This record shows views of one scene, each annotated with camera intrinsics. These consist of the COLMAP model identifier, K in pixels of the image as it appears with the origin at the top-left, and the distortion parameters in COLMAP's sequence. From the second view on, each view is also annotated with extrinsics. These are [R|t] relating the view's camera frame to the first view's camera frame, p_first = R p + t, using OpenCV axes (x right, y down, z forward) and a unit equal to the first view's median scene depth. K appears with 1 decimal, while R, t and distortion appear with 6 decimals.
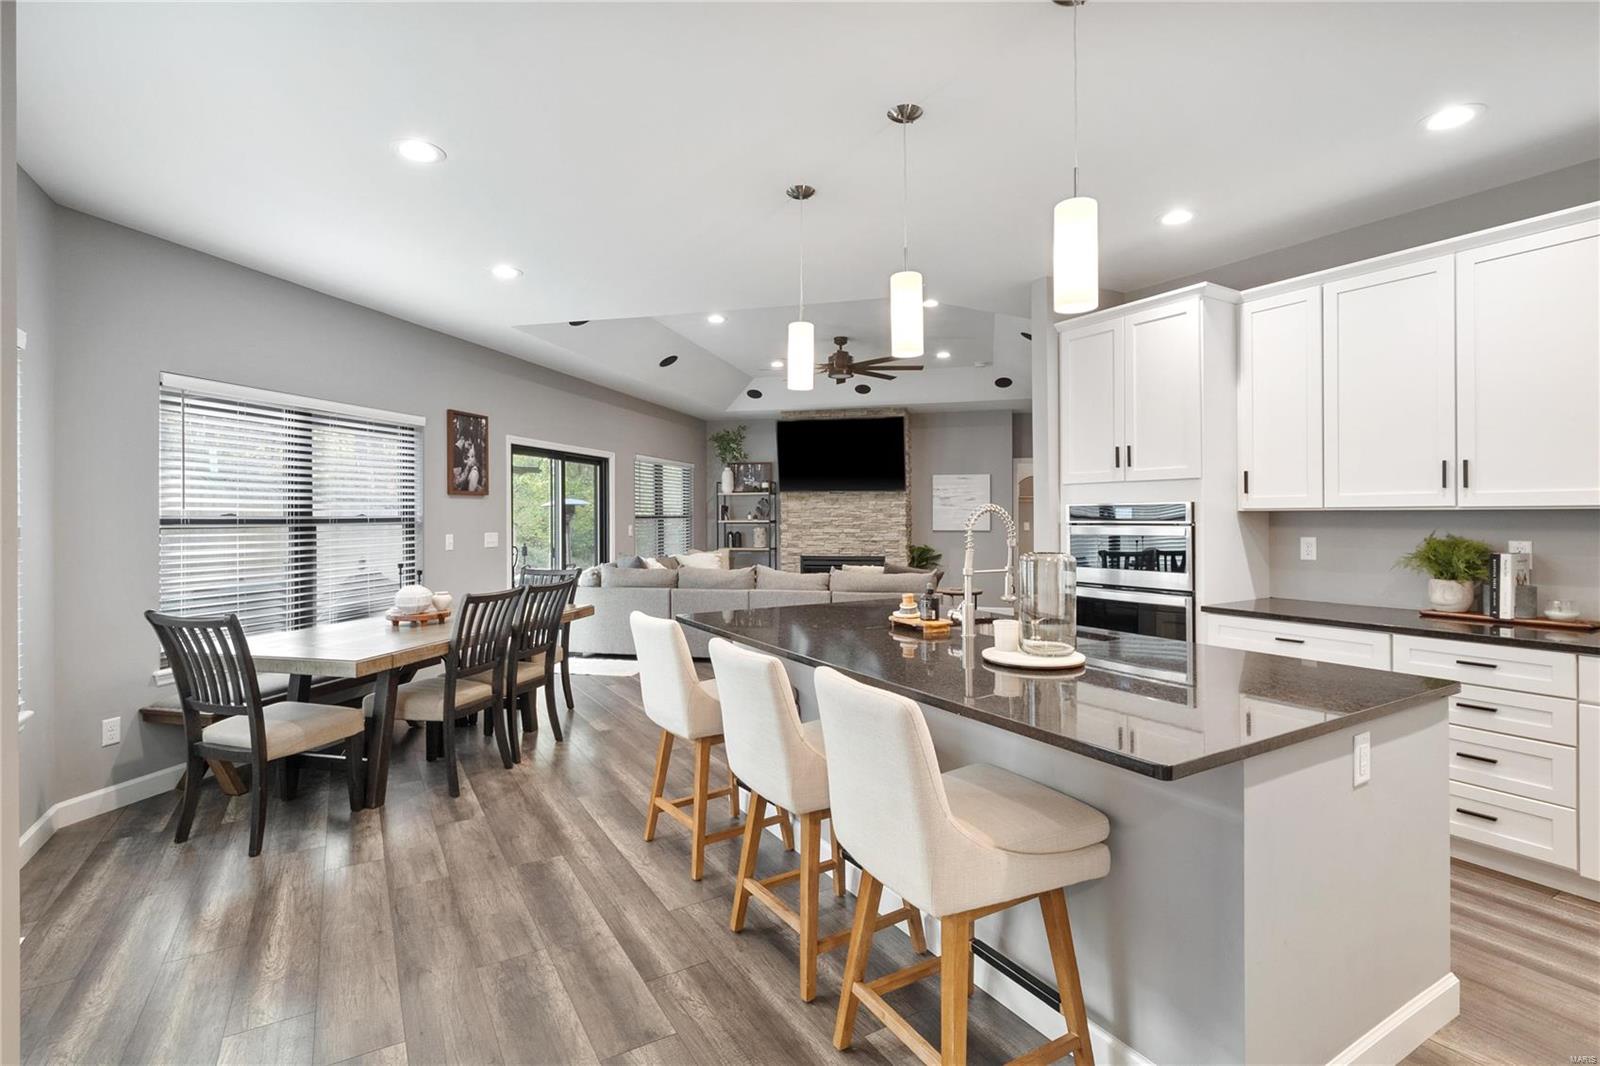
lens RADIAL K [[762.3, 0, 798.3], [0, 762.3, 518.6], [0, 0, 1]] dist [-0.006641, -0.000098]
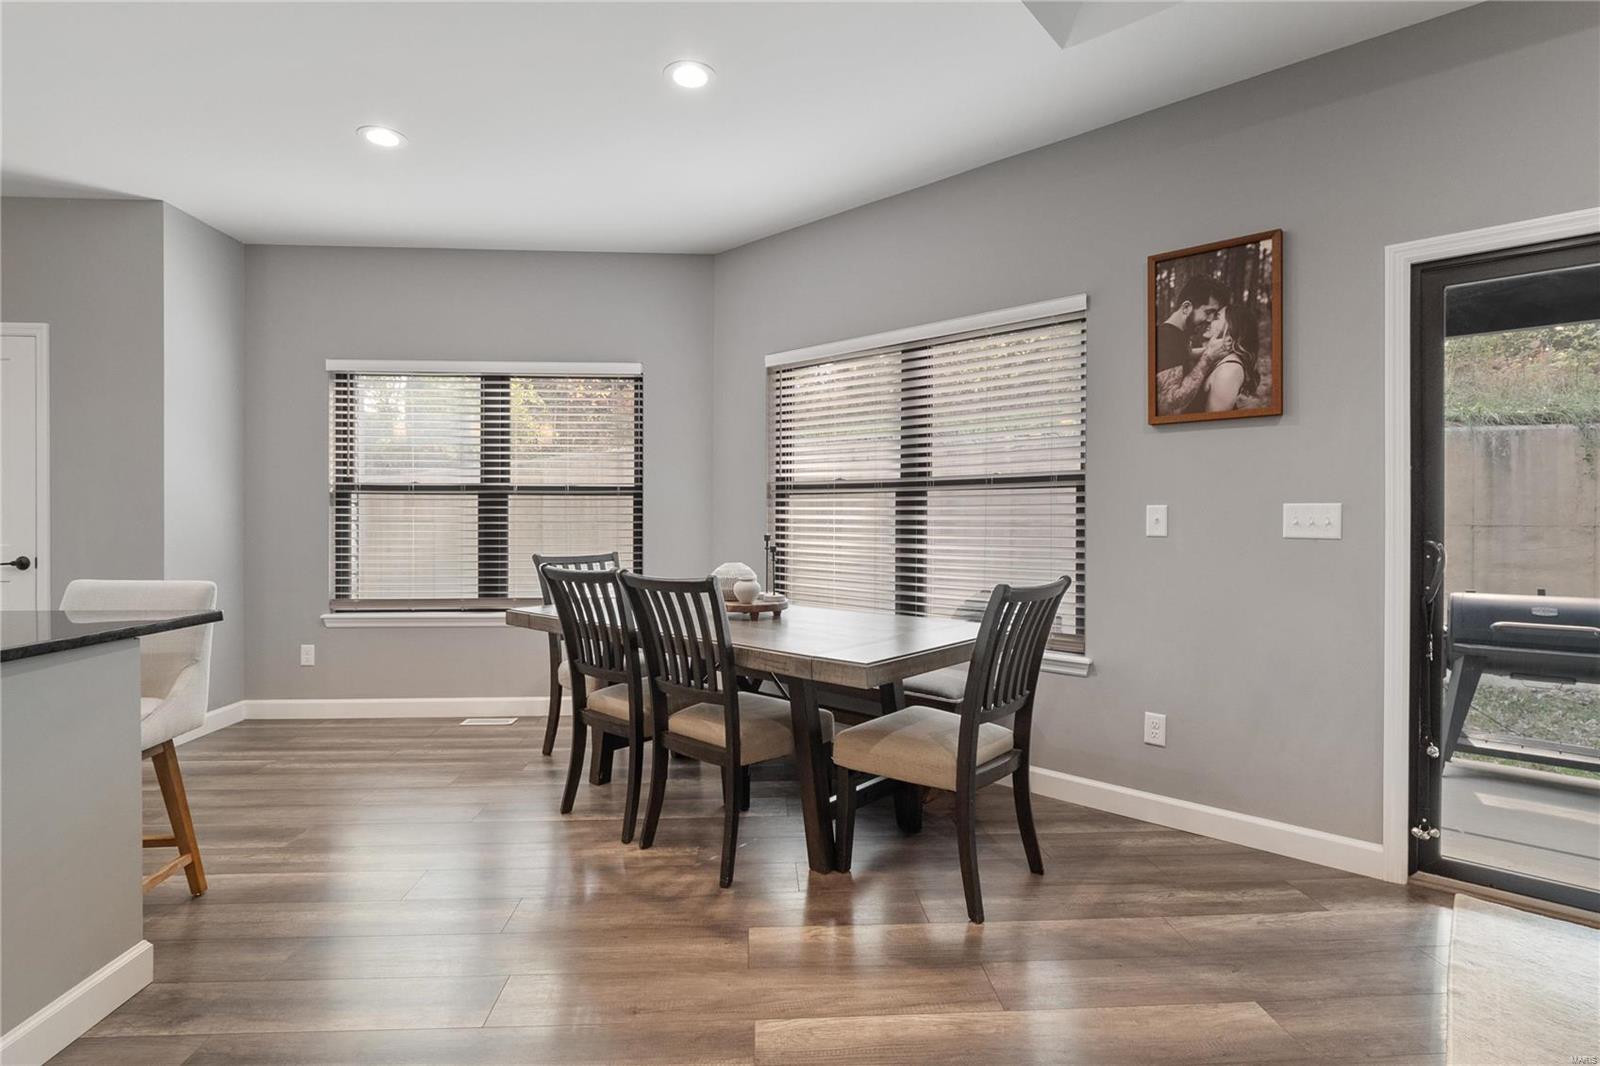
lens RADIAL K [[762.3, 0, 796.8], [0, 762.3, 520.9], [0, 0, 1]] dist [-0.006641, -0.000098]
pose [[-0.472209, 0.010080, -0.881429, 0.060460], [-0.003791, 0.999902, 0.013466, 0.015470], [0.881479, 0.009700, -0.472124, 0.621677]]
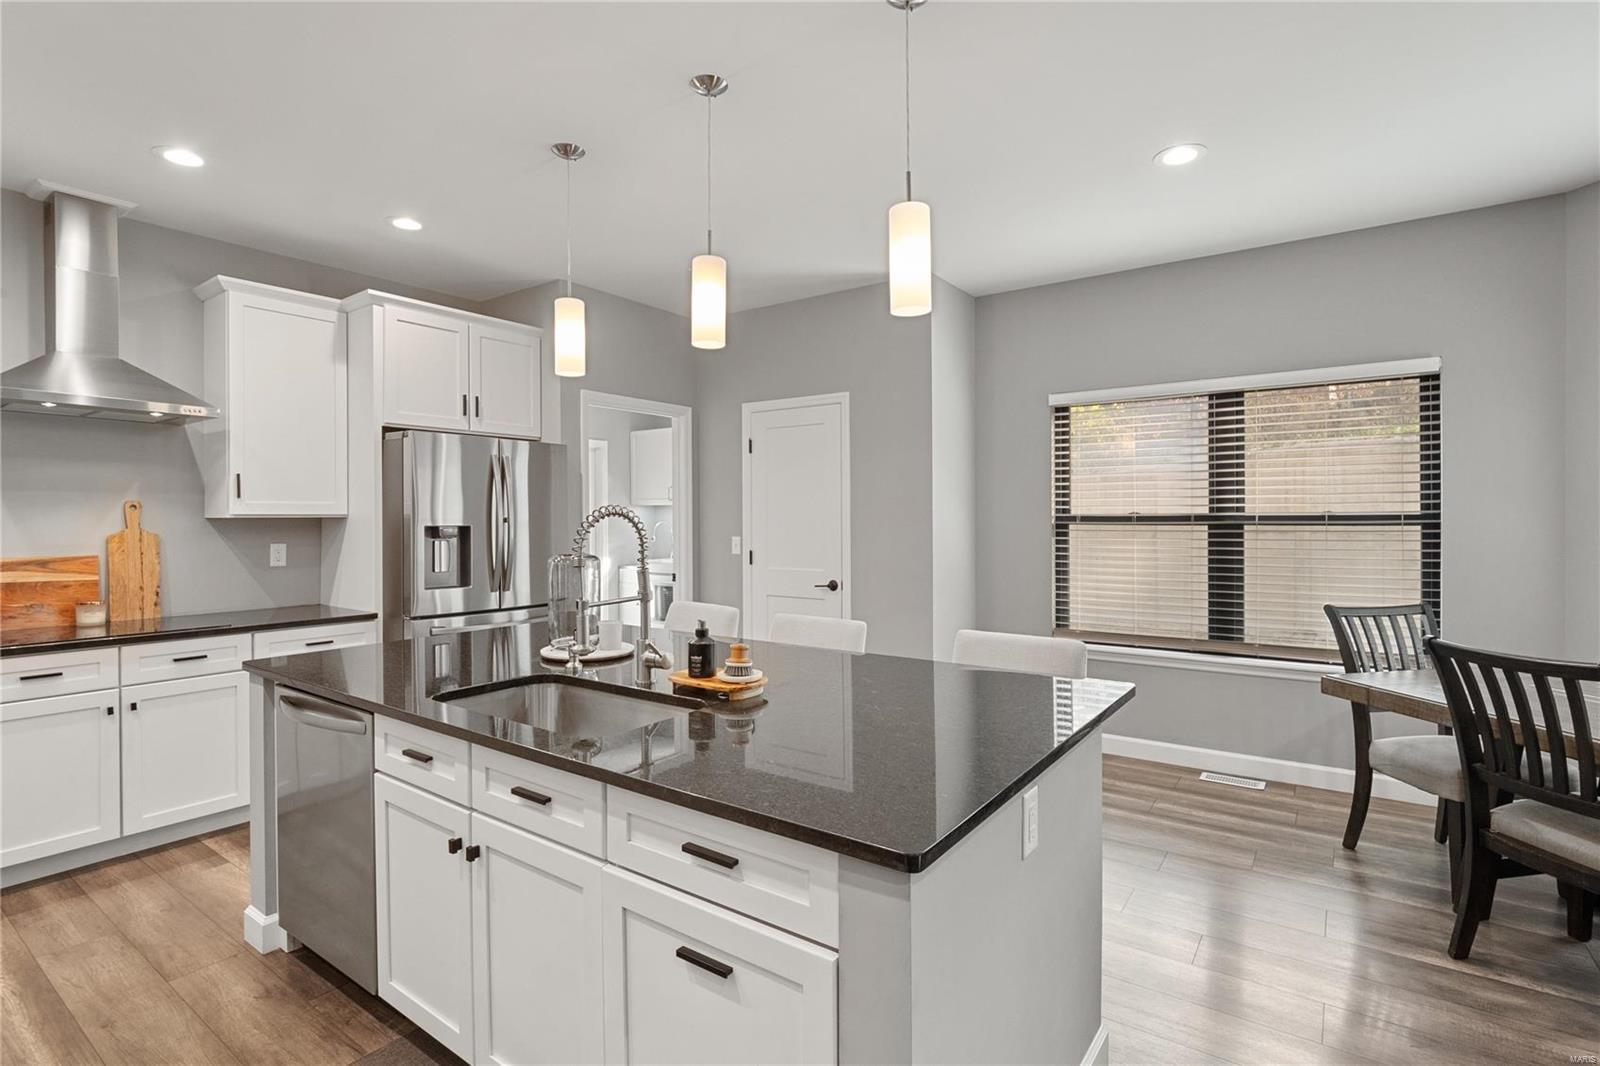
lens RADIAL K [[762.3, 0, 799.2], [0, 762.3, 520.9], [0, 0, 1]] dist [-0.006641, -0.000098]
pose [[-0.918708, 0.007250, -0.394870, 0.129637], [0.005496, 0.999969, 0.005572, -0.002869], [0.394898, 0.002949, -0.918720, 0.510104]]
